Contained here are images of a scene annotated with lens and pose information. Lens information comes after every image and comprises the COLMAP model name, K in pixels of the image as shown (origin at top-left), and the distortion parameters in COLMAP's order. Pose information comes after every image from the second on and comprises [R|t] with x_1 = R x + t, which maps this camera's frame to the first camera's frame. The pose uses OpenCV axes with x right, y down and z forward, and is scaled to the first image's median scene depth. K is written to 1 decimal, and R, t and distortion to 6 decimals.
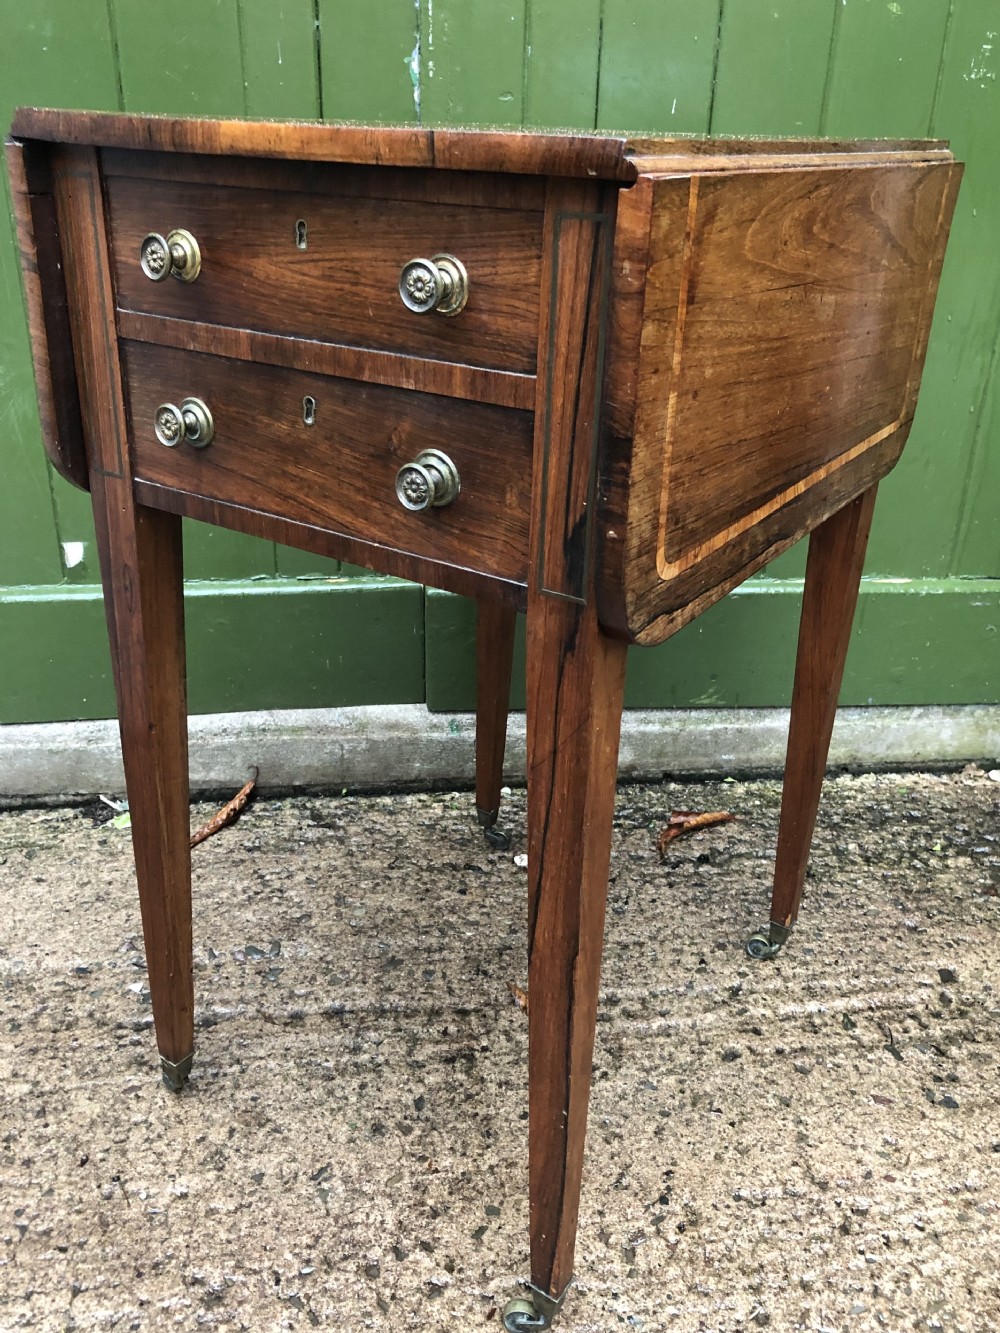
lens RADIAL K [[1150.0, 0, 513.8], [0, 1150.0, 661.1], [0, 0, 1]] dist [0.007527, 0.007735]
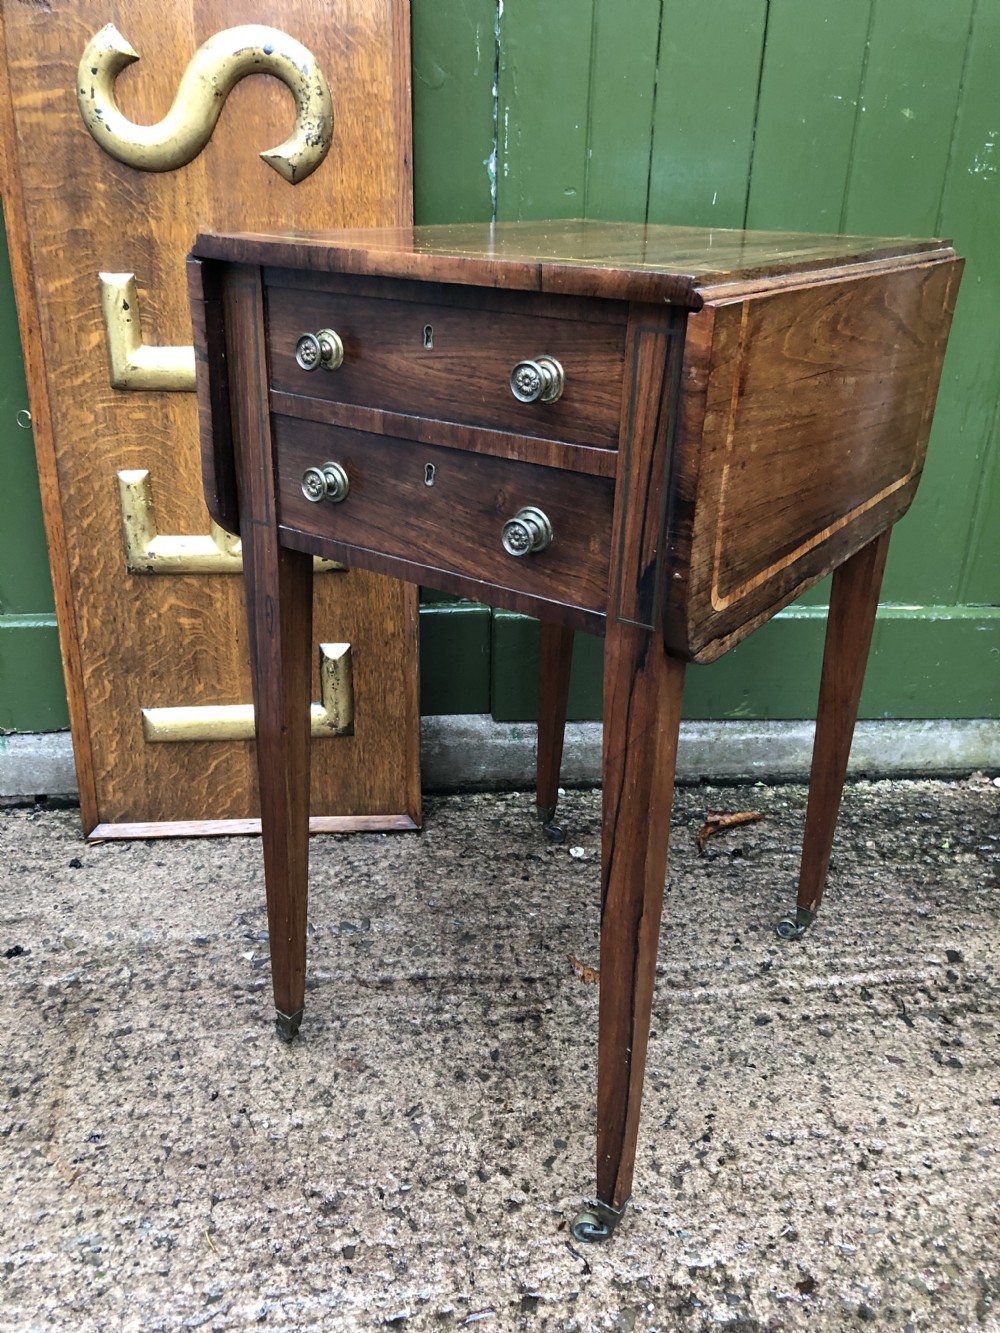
lens RADIAL K [[1089.7, 0, 513.1], [0, 1089.7, 662.0], [0, 0, 1]] dist [0.010809, 0.001545]
pose [[0.999516, 0.005624, -0.030610, -0.031834], [-0.006078, 0.999873, -0.014753, 0.001685], [0.030524, 0.014932, 0.999423, -0.111298]]
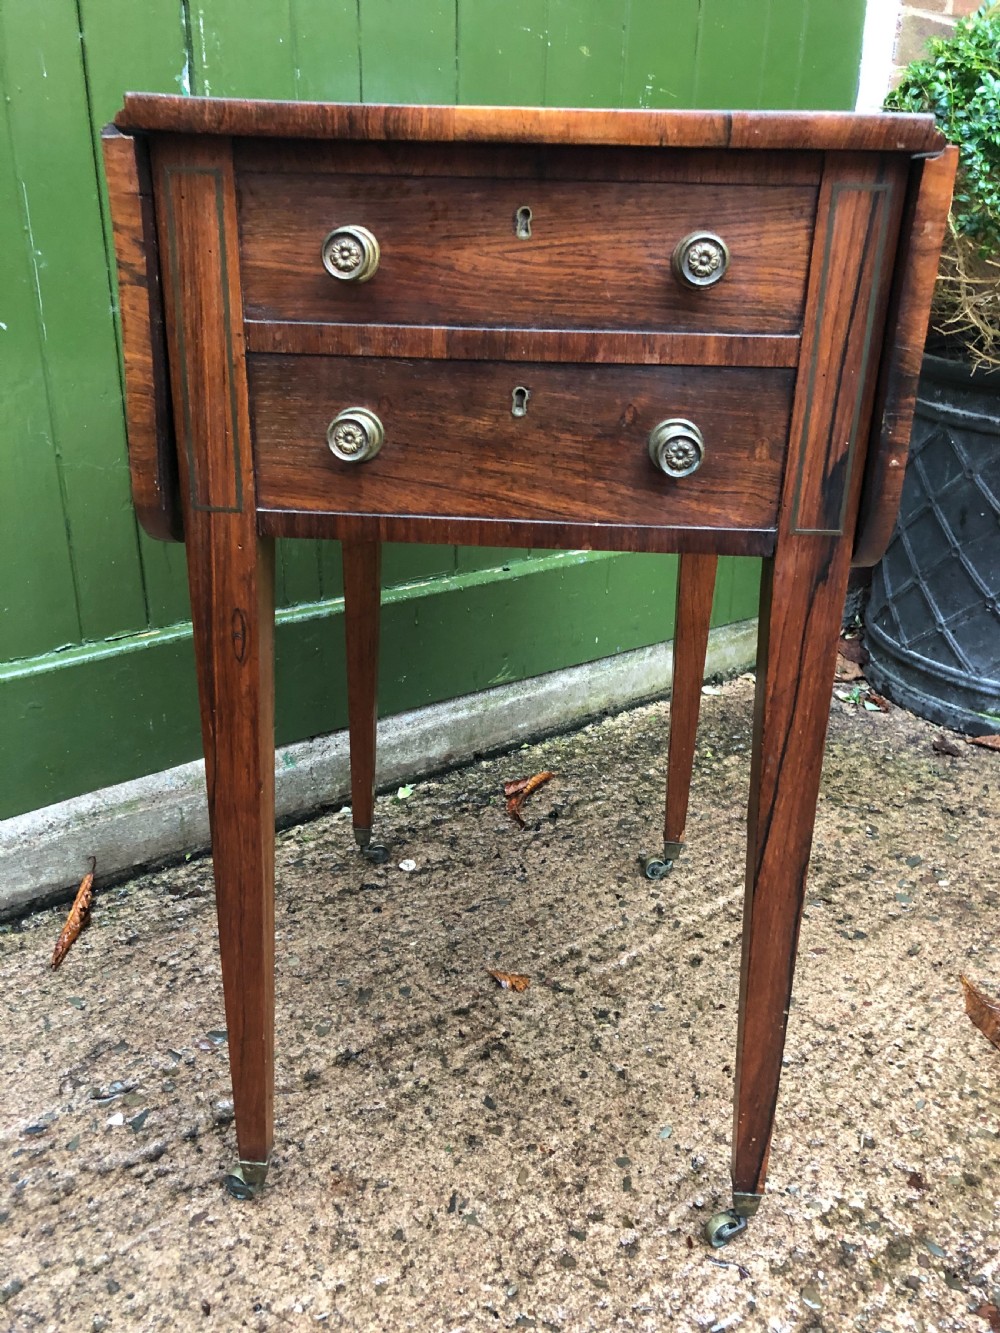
lens RADIAL K [[1089.7, 0, 508.0], [0, 1089.7, 653.3], [0, 0, 1]] dist [0.010809, 0.001545]
pose [[0.865527, -0.204979, 0.456998, -0.422708], [0.217499, 0.975722, 0.025712, -0.019936], [-0.451173, 0.077142, 0.889096, 0.116373]]
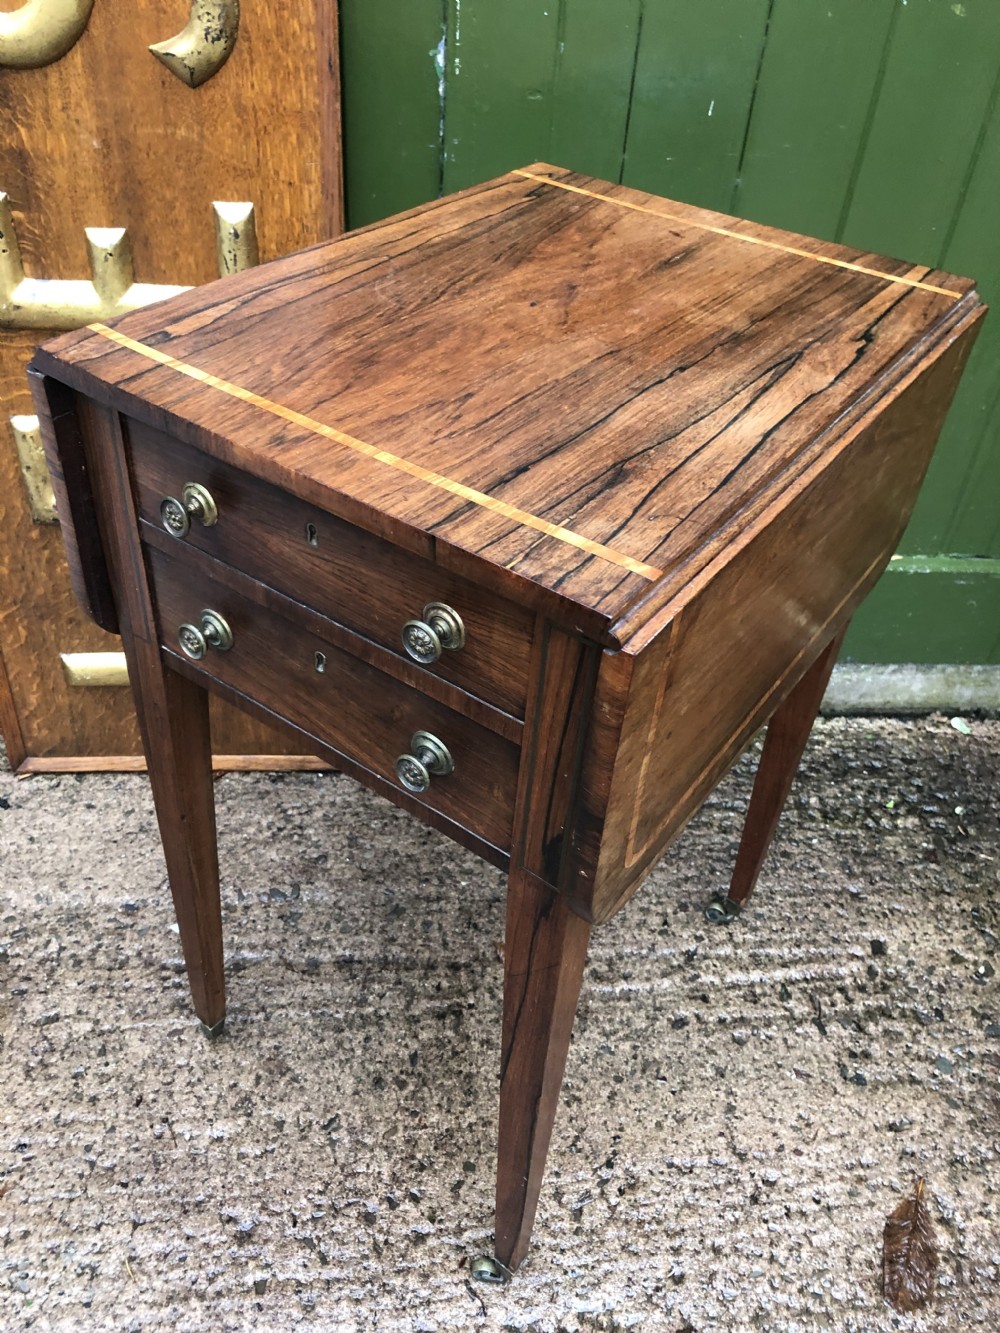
lens RADIAL K [[1089.7, 0, 498.6], [0, 1089.7, 653.0], [0, 0, 1]] dist [0.010809, 0.001545]
pose [[0.998393, 0.052554, -0.021218, 0.007980], [-0.045454, 0.966108, 0.254106, -0.316427], [0.033853, -0.252733, 0.966944, 0.011430]]
